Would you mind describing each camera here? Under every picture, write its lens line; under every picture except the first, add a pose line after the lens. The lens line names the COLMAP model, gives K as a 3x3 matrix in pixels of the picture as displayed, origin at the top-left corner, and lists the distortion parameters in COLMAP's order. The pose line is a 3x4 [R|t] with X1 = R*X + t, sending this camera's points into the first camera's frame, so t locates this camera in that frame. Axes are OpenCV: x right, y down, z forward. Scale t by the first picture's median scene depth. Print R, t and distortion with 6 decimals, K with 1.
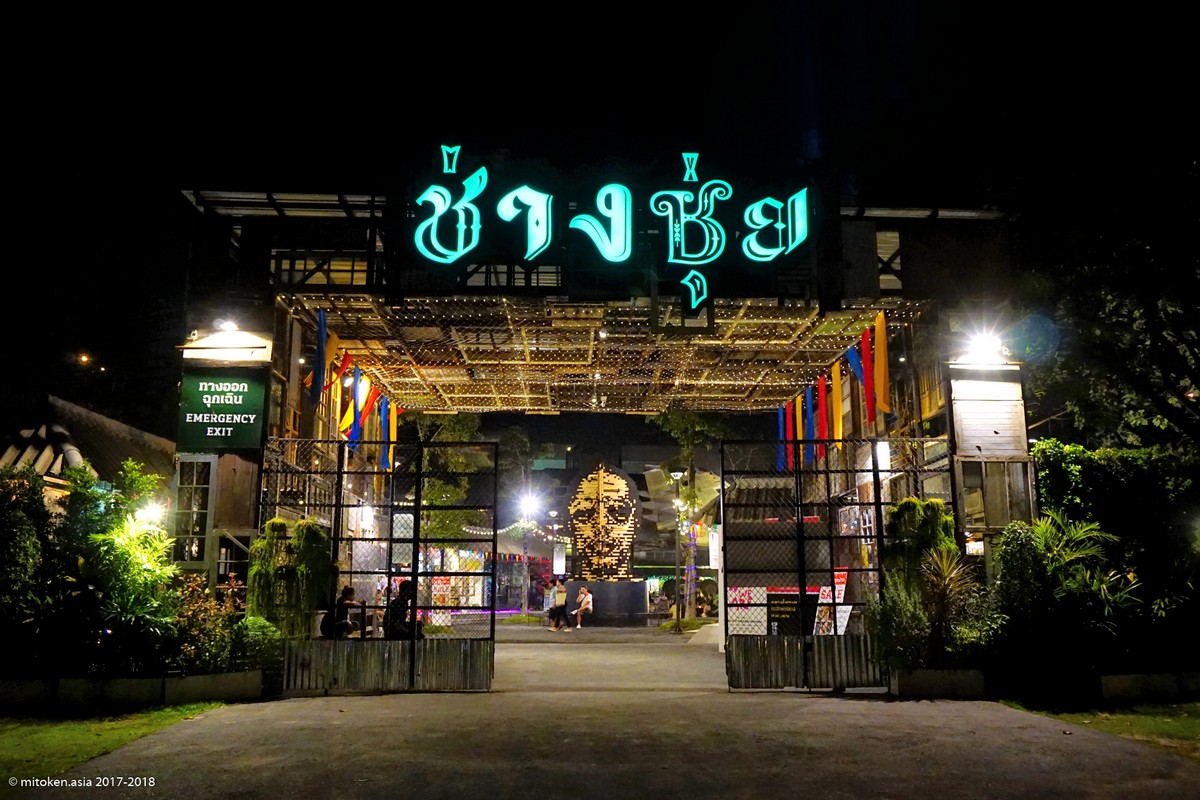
lens RADIAL K [[997.3, 0, 600.0], [0, 997.3, 400.0], [0, 0, 1]] dist [-0.011297, 0.007267]
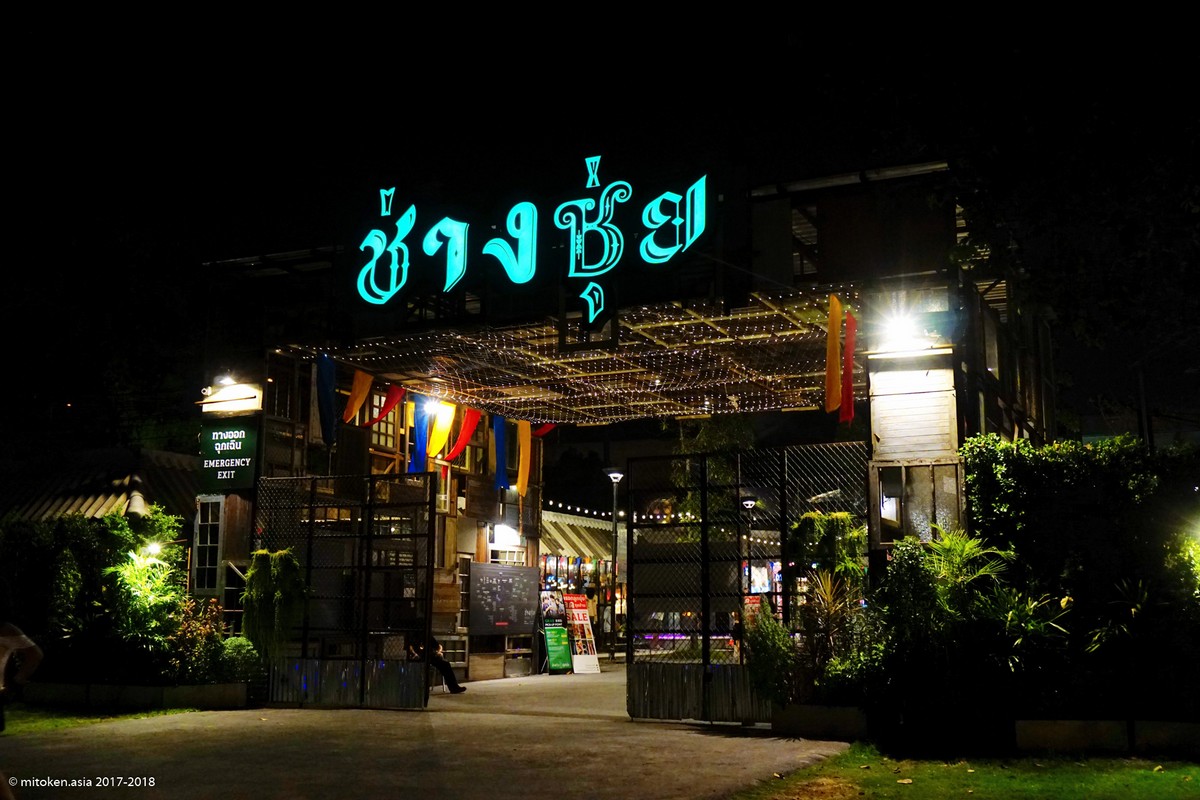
lens RADIAL K [[1259.1, 0, 600.0], [0, 1259.1, 400.0], [0, 0, 1]] dist [-0.004911, -0.022060]
pose [[0.881954, -0.075149, -0.465307, 0.648916], [0.085513, 0.996336, 0.001170, -0.017980], [0.463514, -0.040822, 0.885149, -0.070376]]
